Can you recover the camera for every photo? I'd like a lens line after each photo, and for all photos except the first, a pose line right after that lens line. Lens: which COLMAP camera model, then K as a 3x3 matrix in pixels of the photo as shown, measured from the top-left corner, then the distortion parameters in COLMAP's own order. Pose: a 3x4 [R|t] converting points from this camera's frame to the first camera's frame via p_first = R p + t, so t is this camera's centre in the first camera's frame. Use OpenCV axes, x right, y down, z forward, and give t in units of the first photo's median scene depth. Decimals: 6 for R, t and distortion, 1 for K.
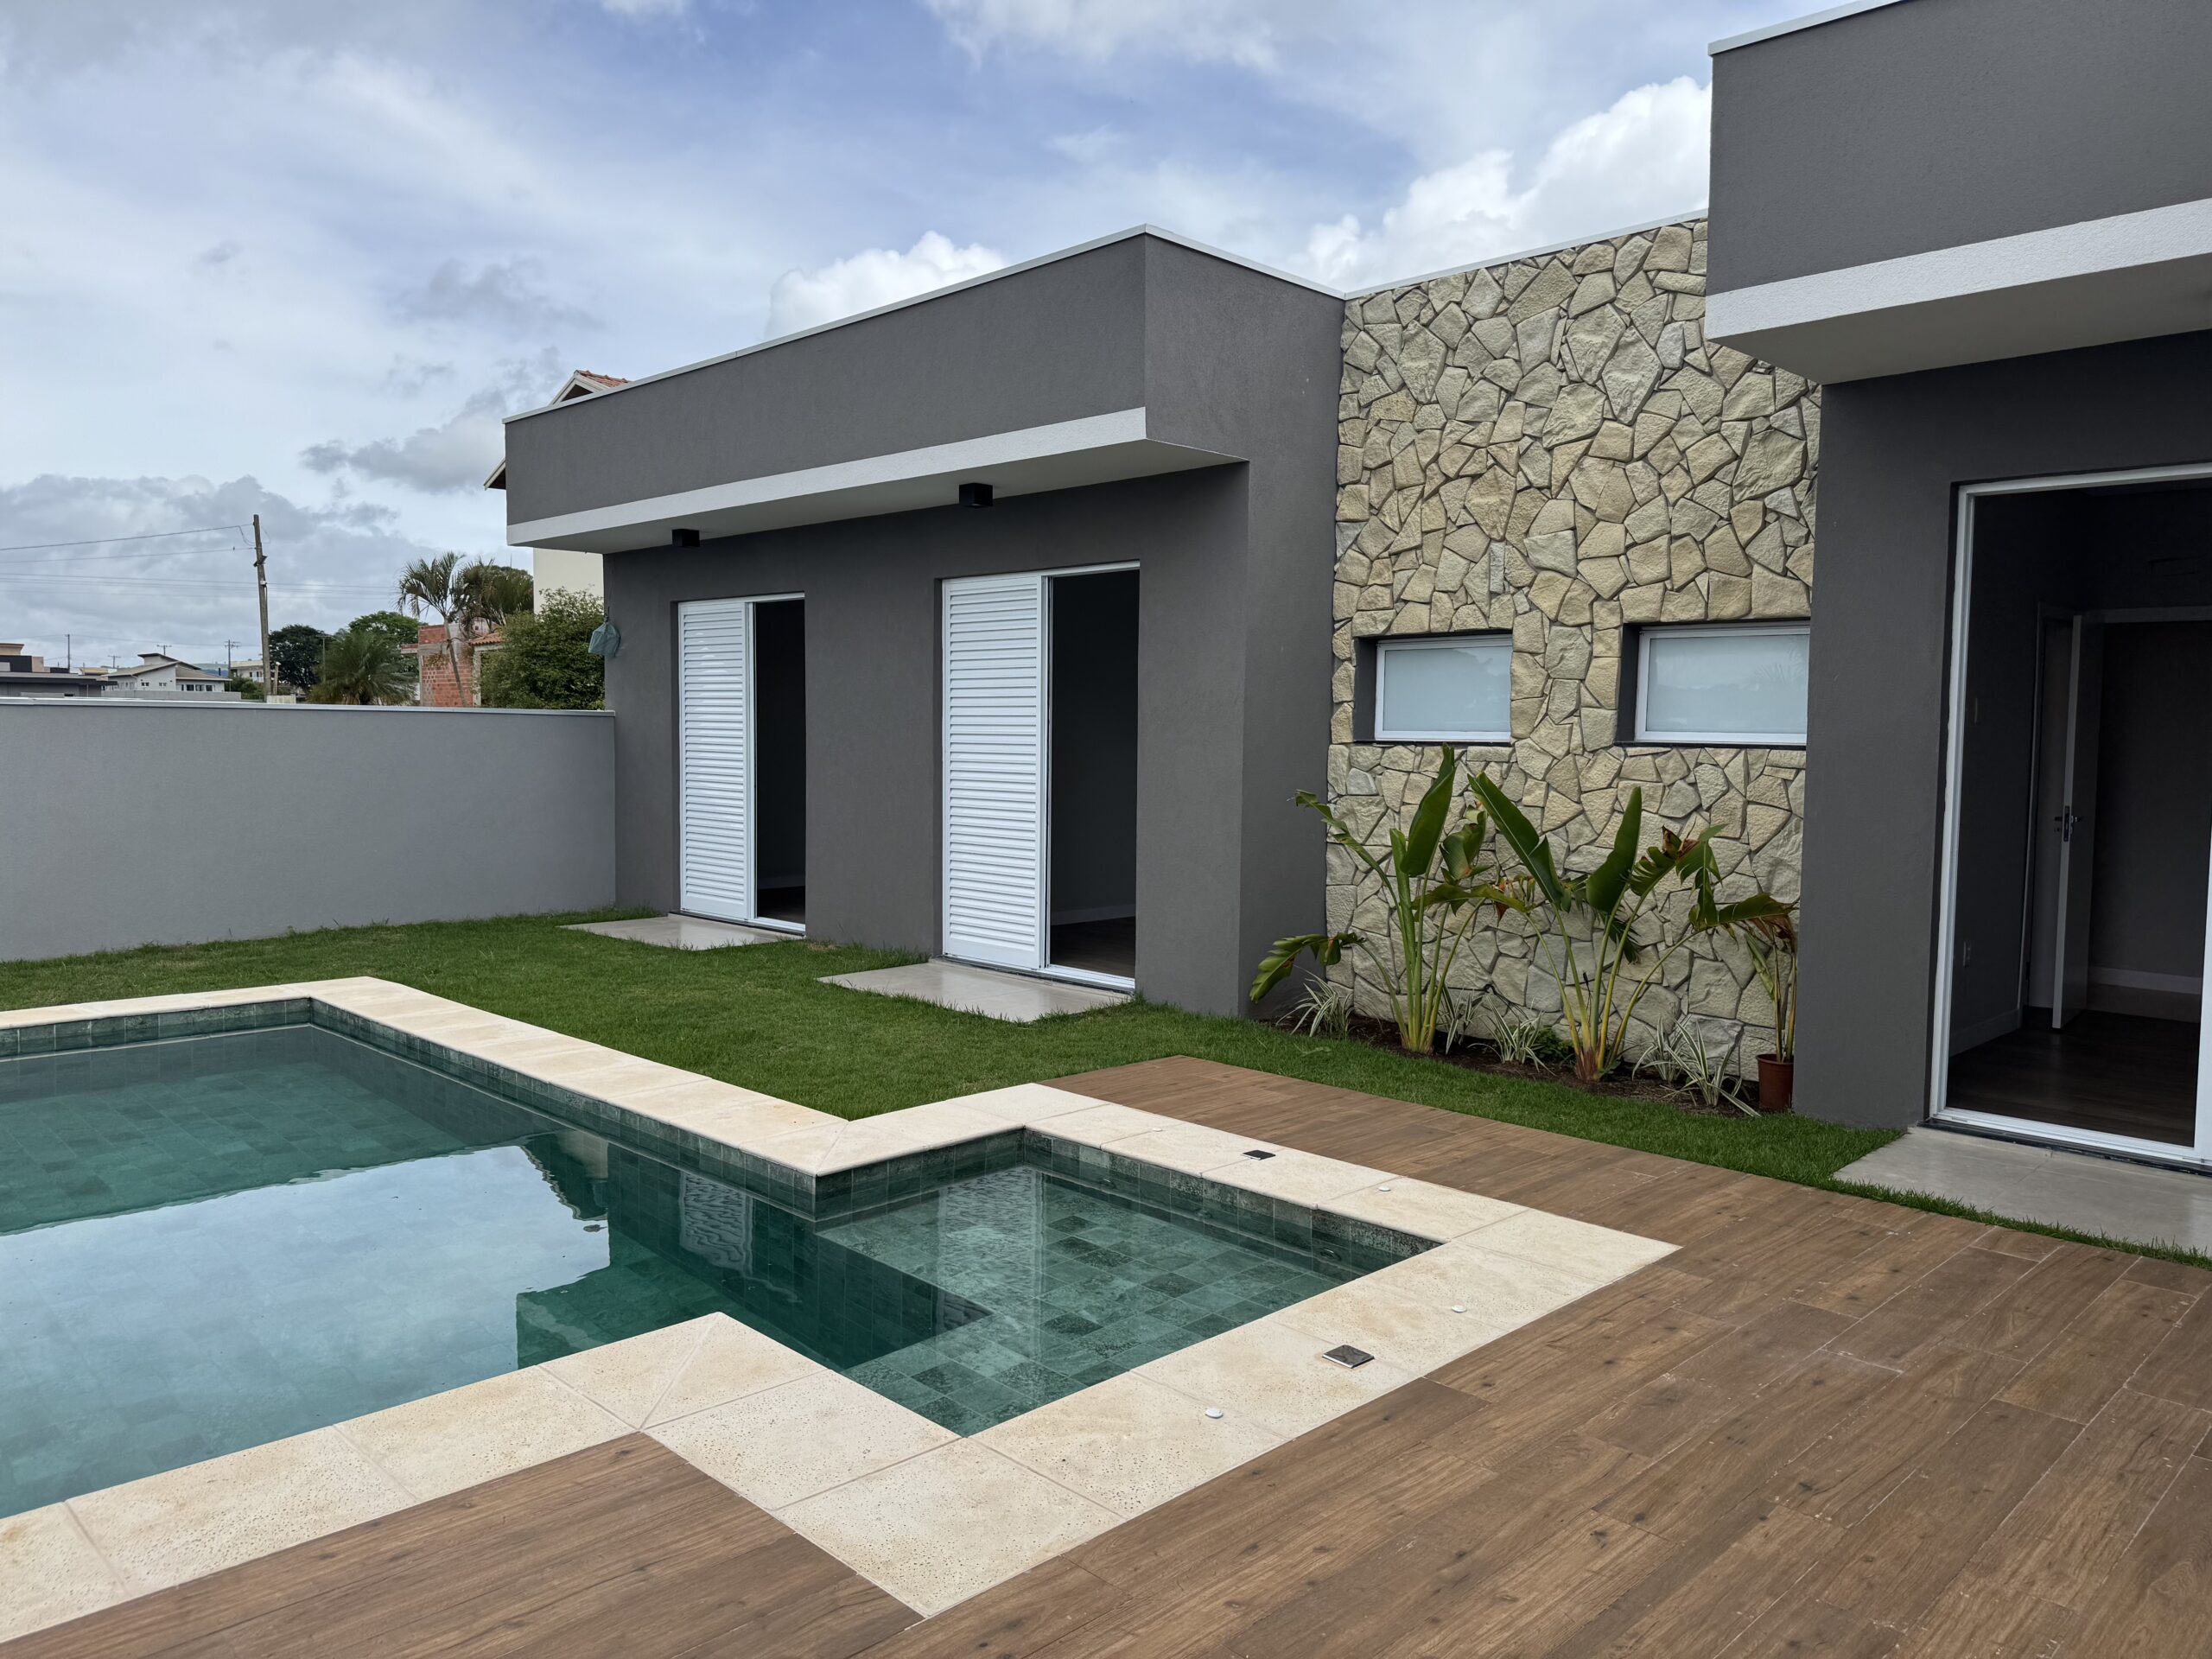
lens RADIAL K [[1575.2, 0, 1113.7], [0, 1575.2, 833.5], [0, 0, 1]] dist [0.067492, -0.083571]
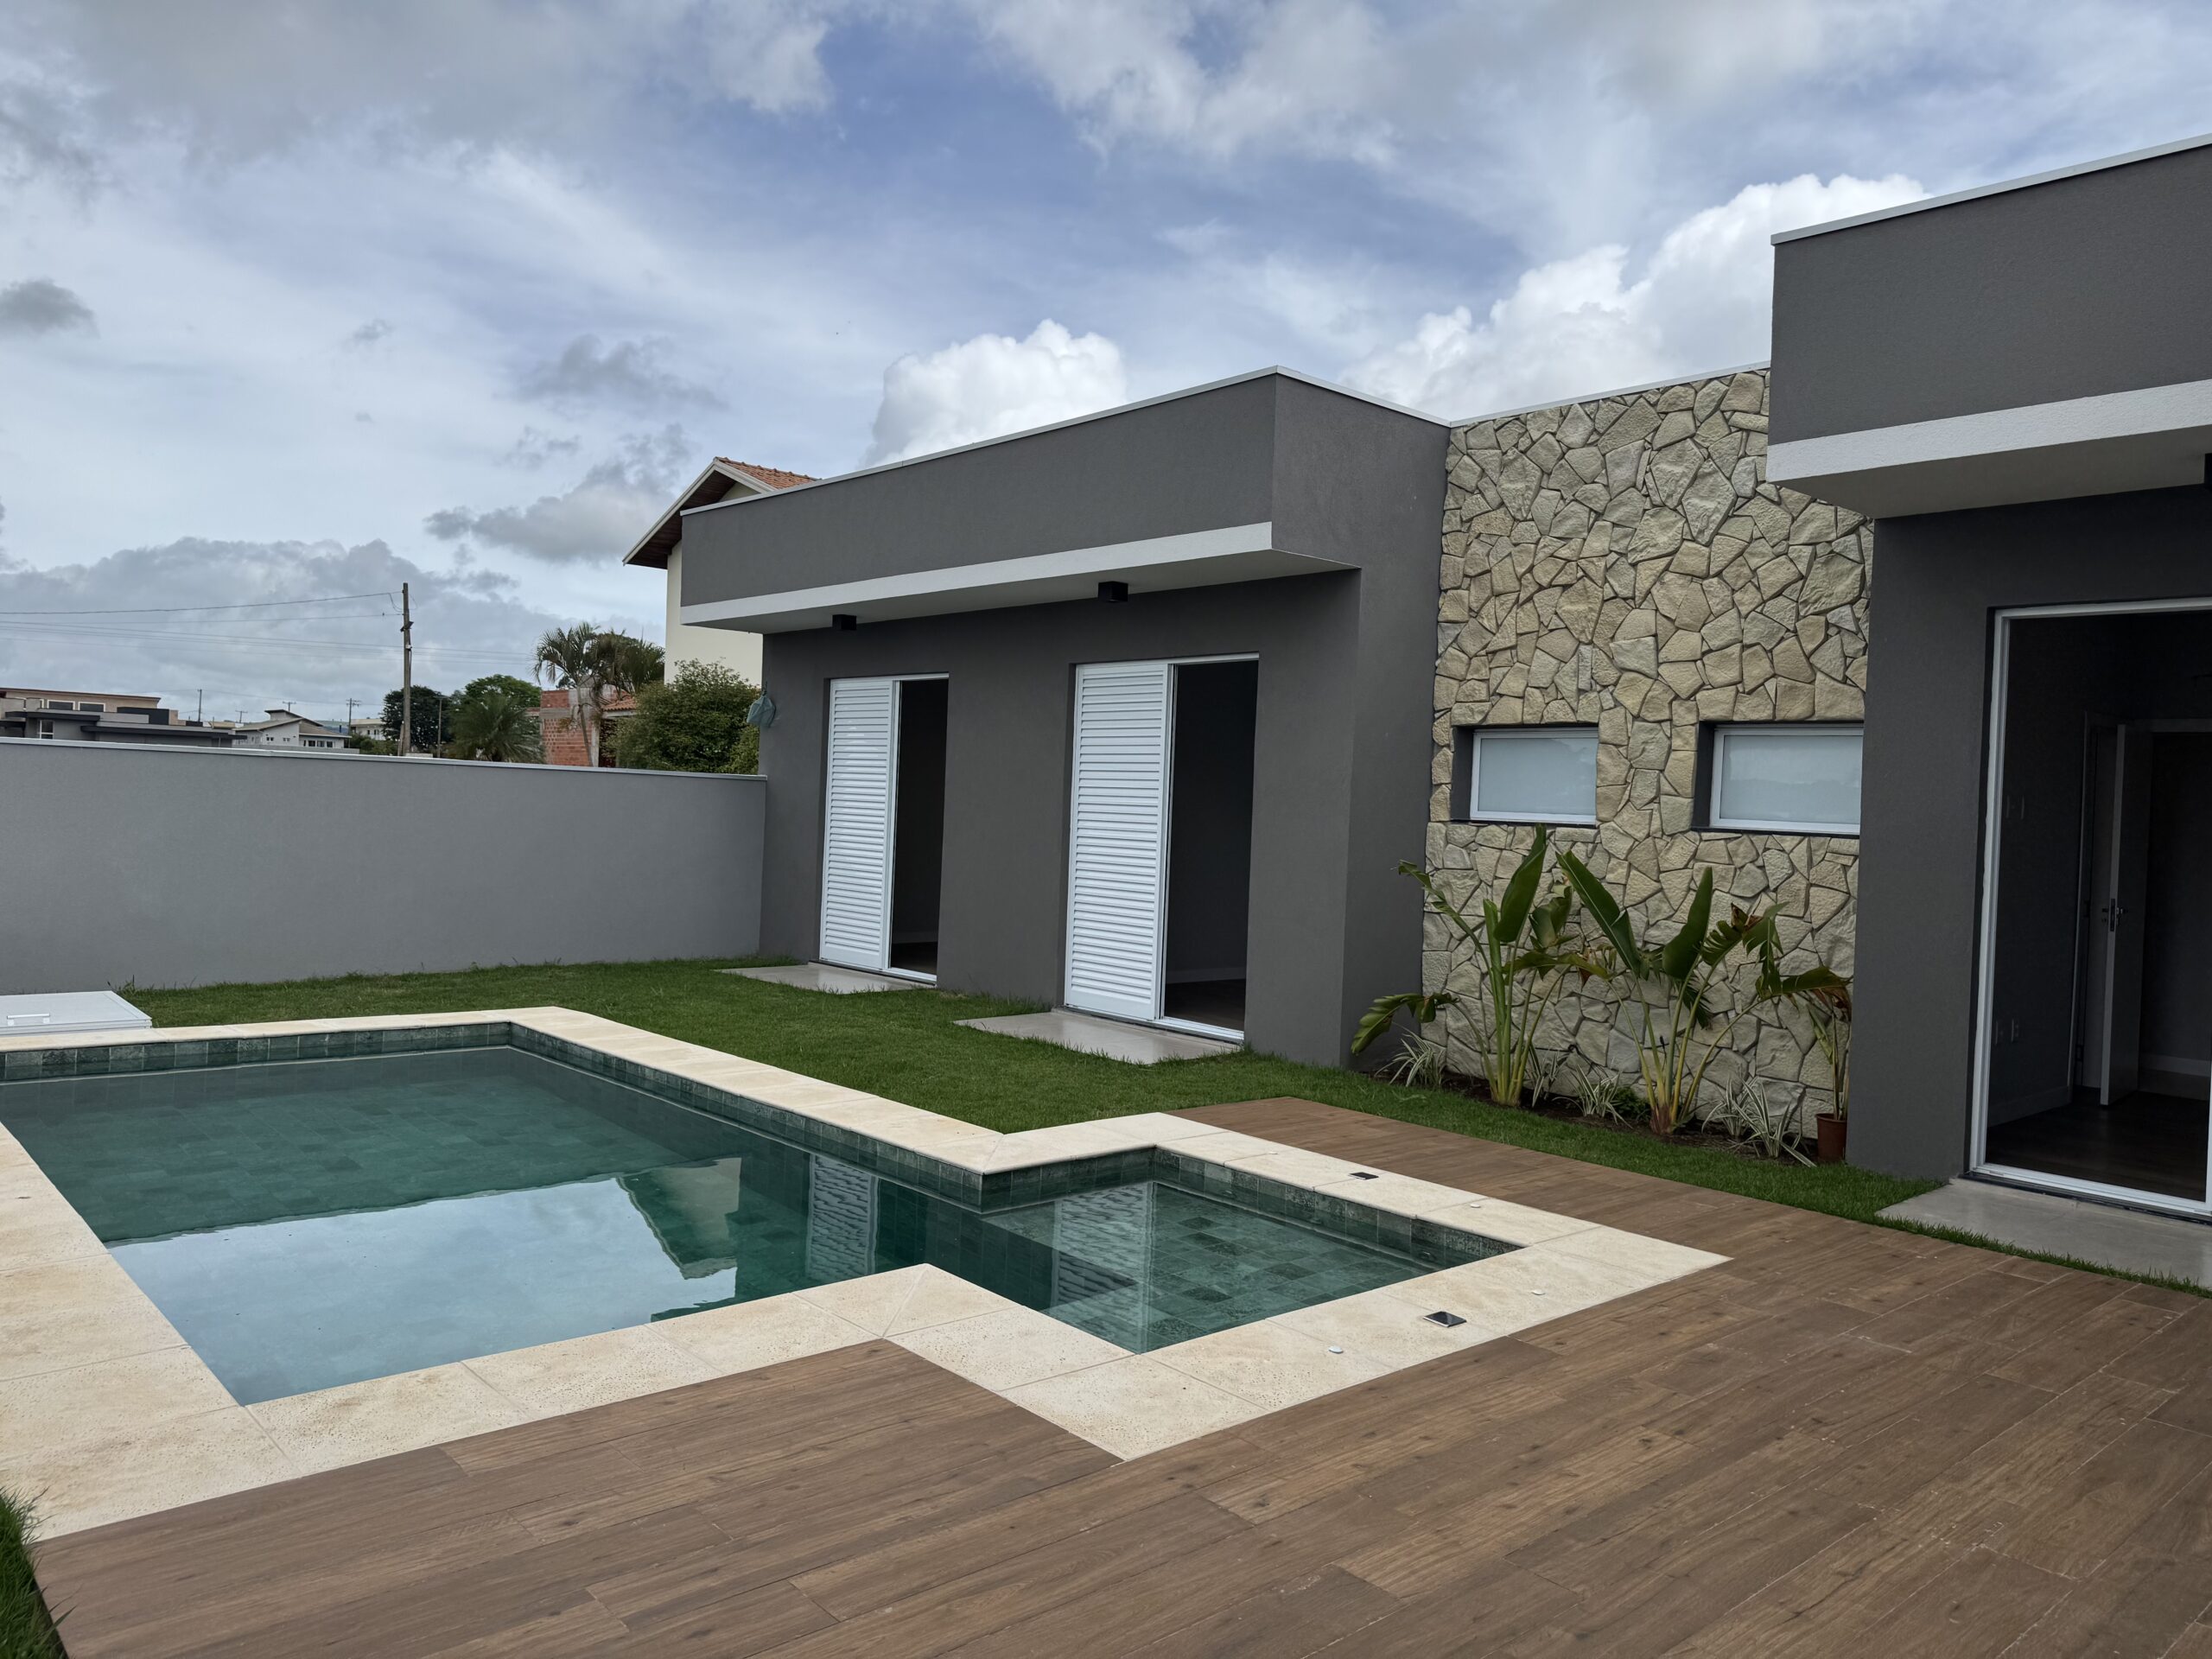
lens RADIAL K [[1575.2, 0, 1116.3], [0, 1575.2, 824.5], [0, 0, 1]] dist [0.067492, -0.083571]
pose [[0.998177, 0.028968, -0.052956, -0.024316], [-0.031807, 0.998057, -0.053577, 0.011955], [0.051301, 0.055164, 0.997159, -0.120649]]
